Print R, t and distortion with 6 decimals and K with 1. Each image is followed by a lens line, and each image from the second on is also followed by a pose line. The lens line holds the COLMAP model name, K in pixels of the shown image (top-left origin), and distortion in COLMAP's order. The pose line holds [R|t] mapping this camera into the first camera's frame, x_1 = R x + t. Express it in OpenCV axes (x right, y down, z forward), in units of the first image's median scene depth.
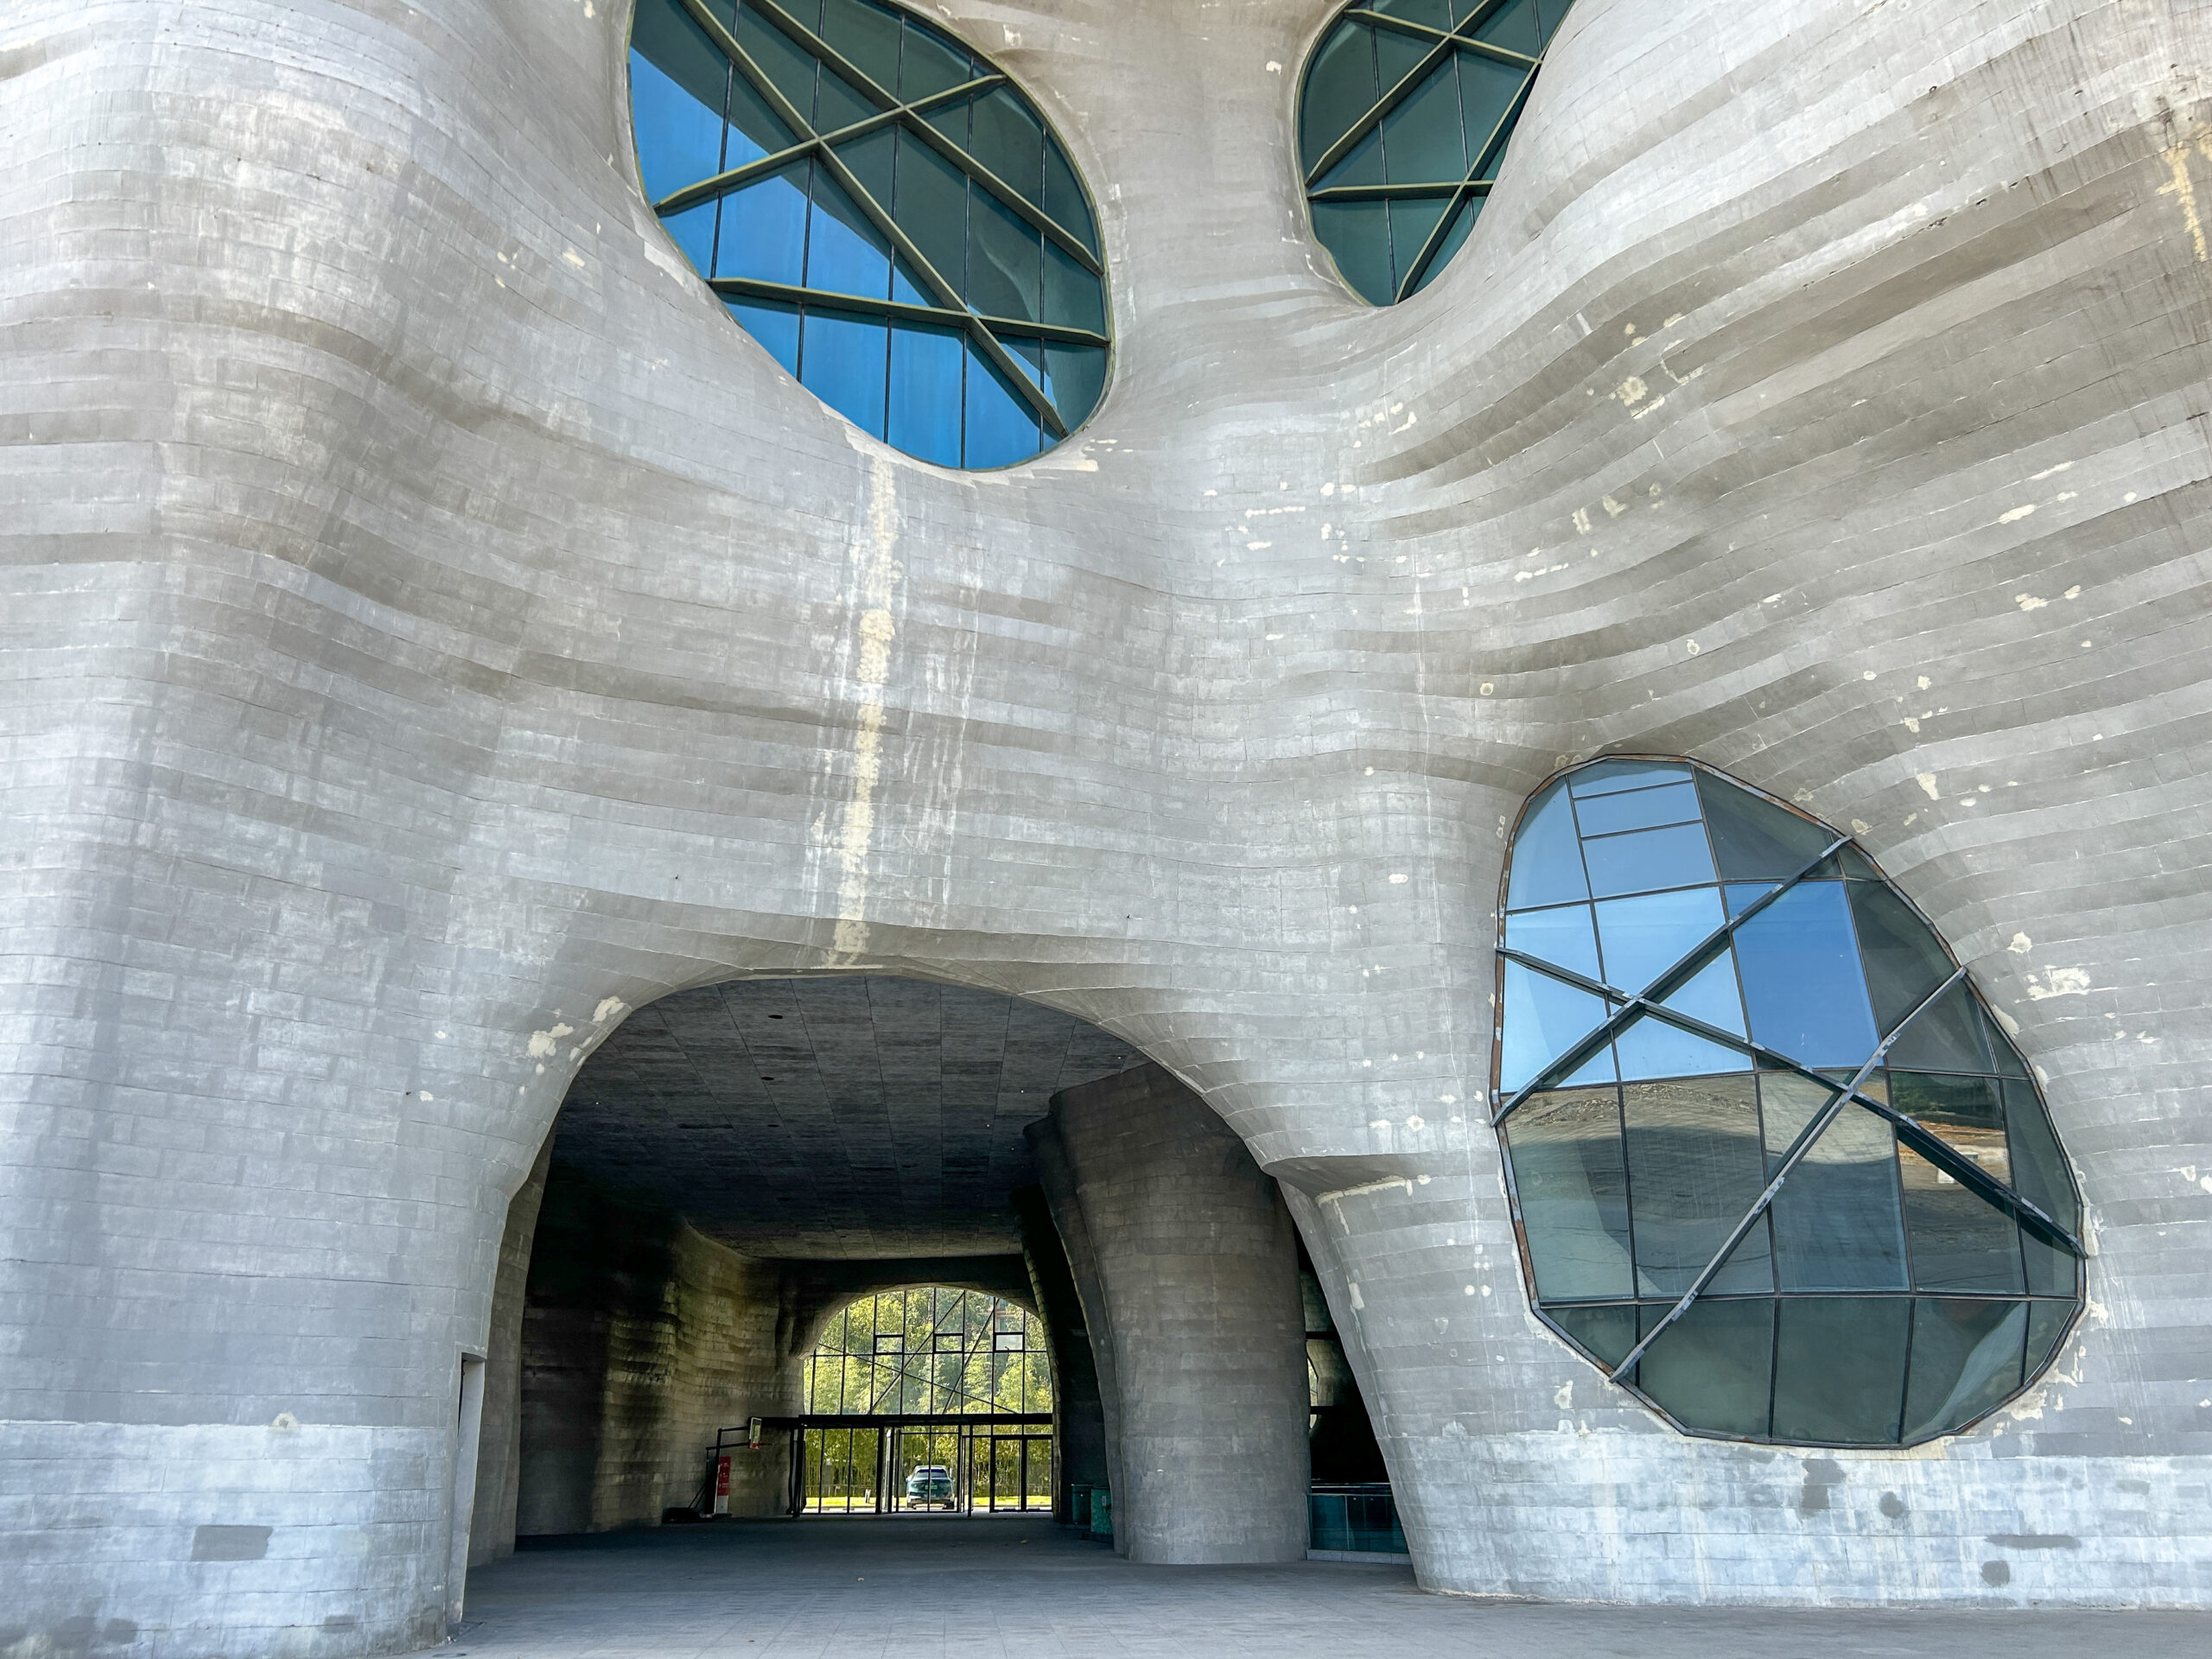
lens RADIAL K [[1687.0, 0, 1115.0], [0, 1687.0, 808.4], [0, 0, 1]] dist [0.068227, -0.074187]
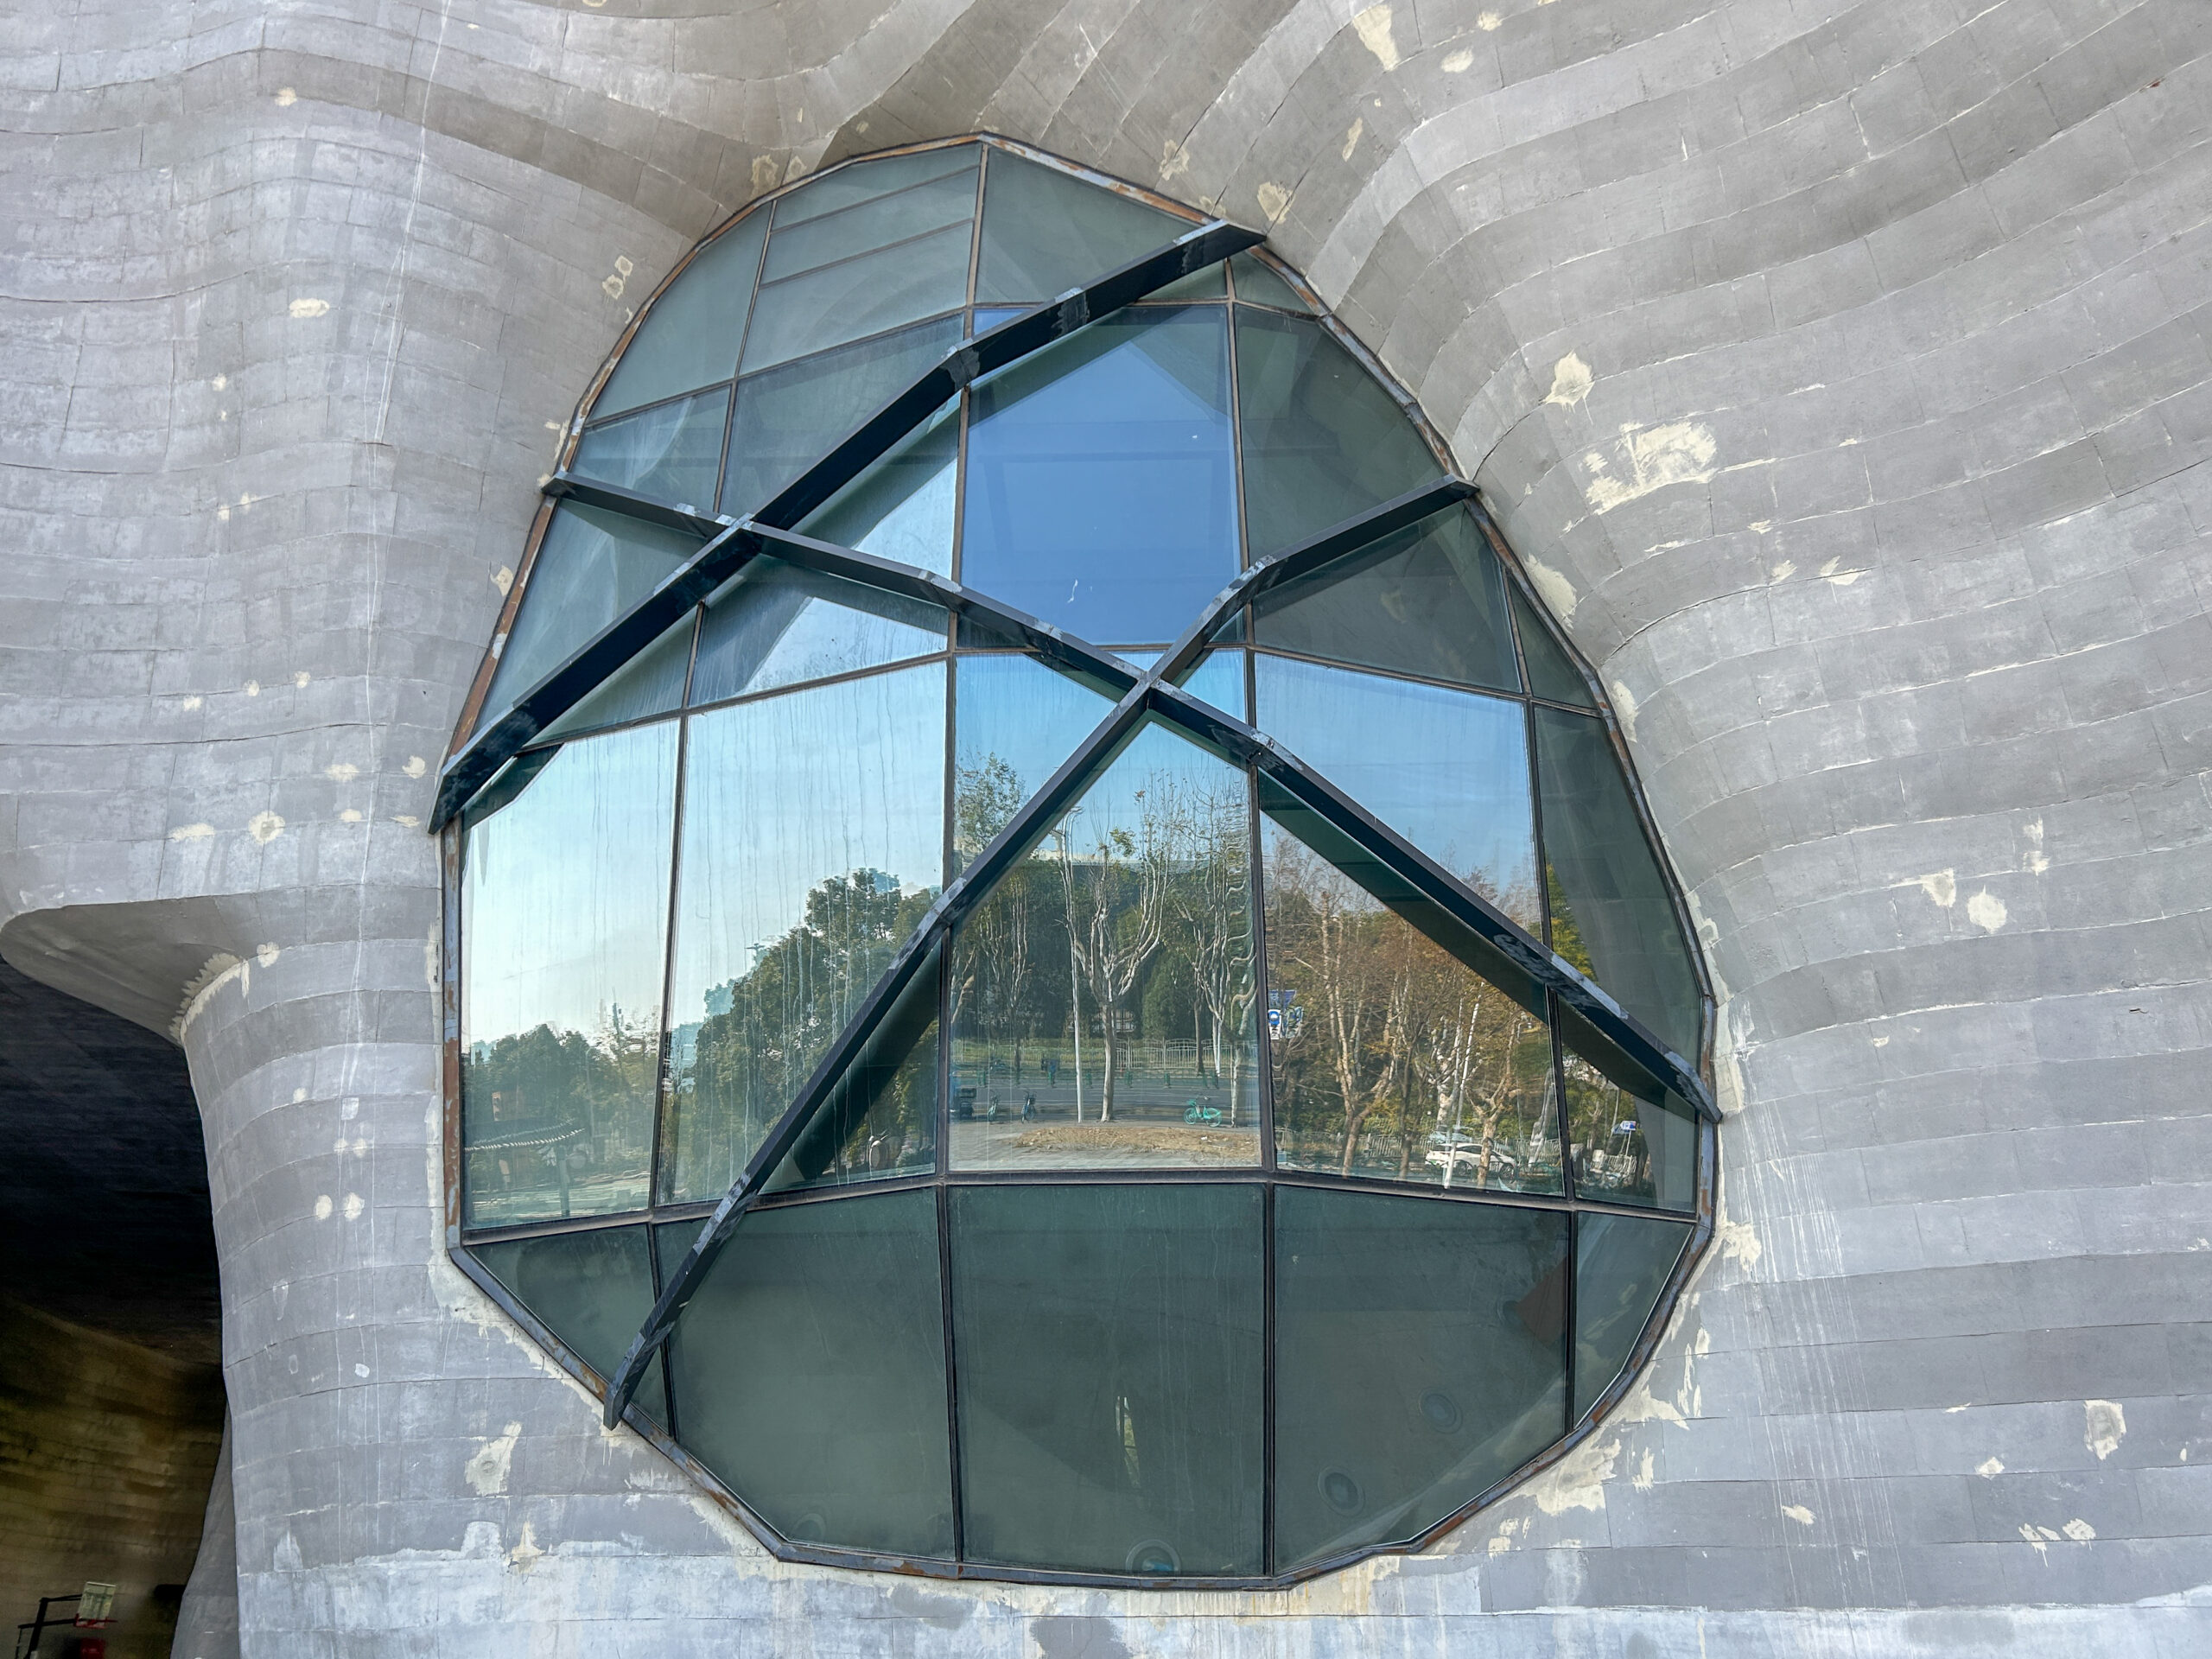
lens RADIAL K [[1687.0, 0, 1137.0], [0, 1687.0, 814.9], [0, 0, 1]] dist [0.068227, -0.074187]
pose [[0.997001, 0.034736, 0.069151, 0.390947], [-0.028491, 0.995595, -0.089326, 0.228259], [-0.071949, 0.087088, 0.993599, 0.583847]]
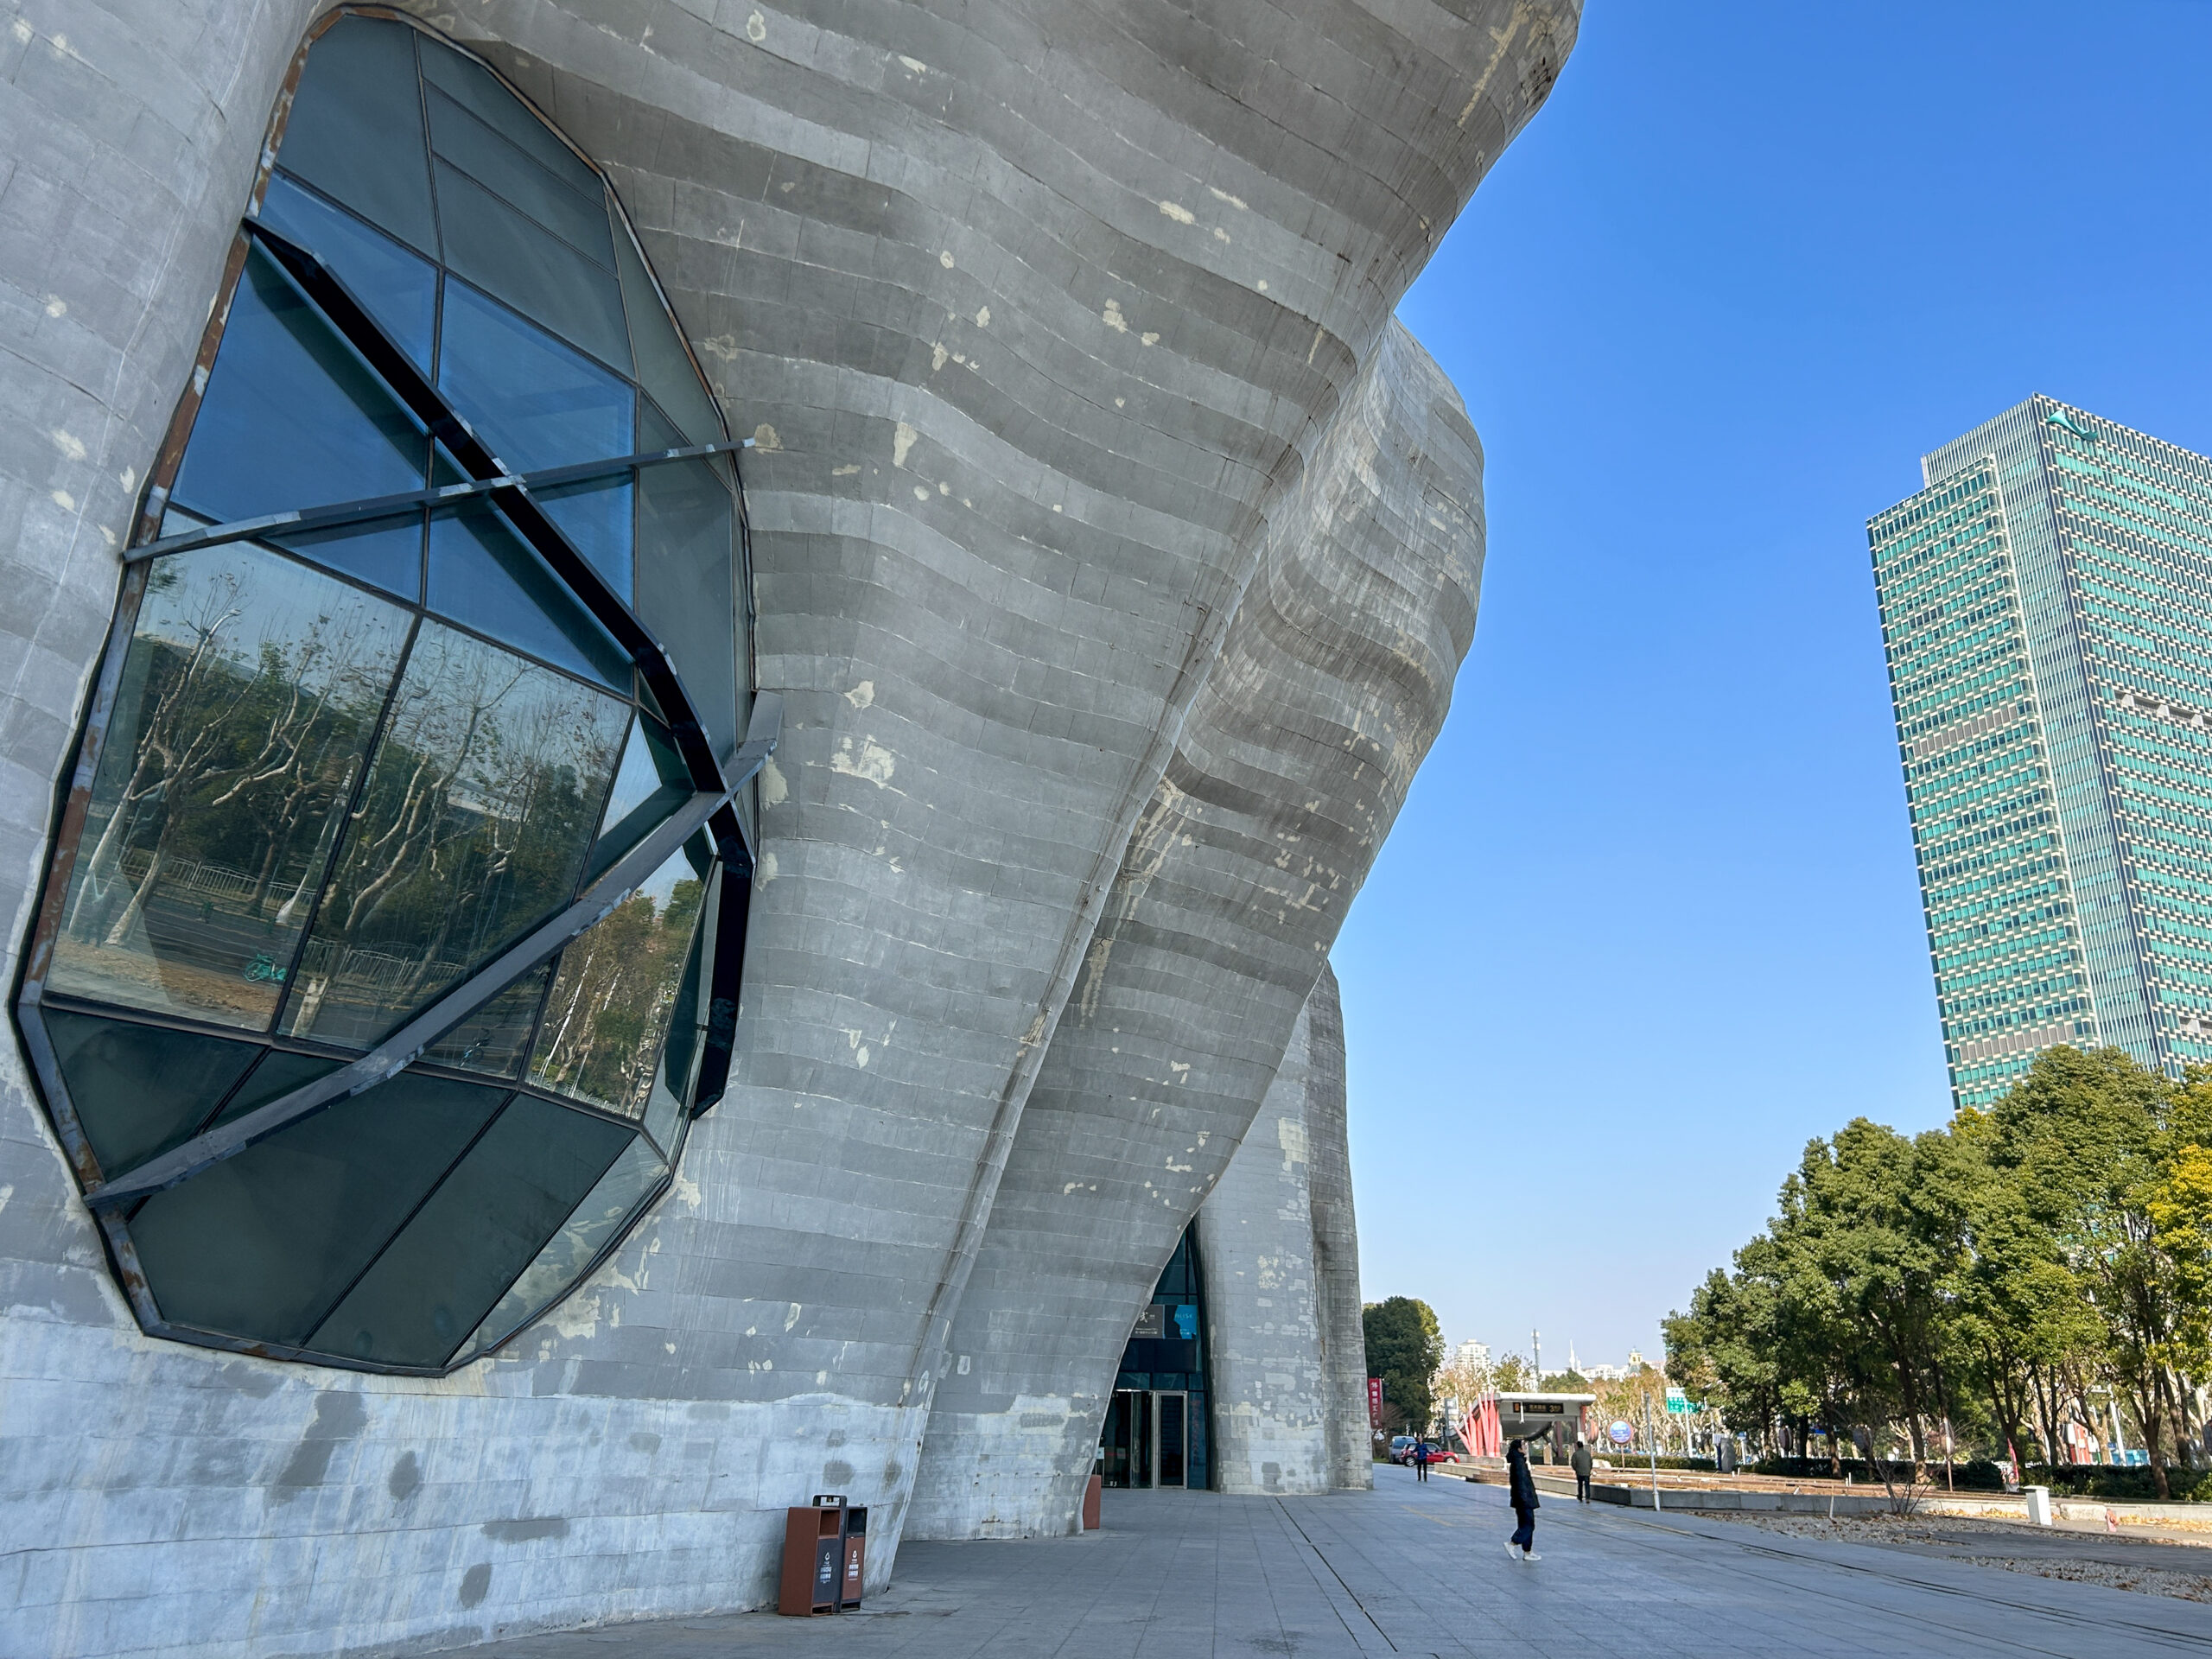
lens RADIAL K [[1687.0, 0, 1068.3], [0, 1687.0, 812.6], [0, 0, 1]] dist [0.068227, -0.074187]
pose [[0.159879, 0.343513, 0.925439, -0.098053], [-0.375237, 0.888273, -0.264891, 0.277216], [-0.913037, -0.304909, 0.270915, 0.706510]]
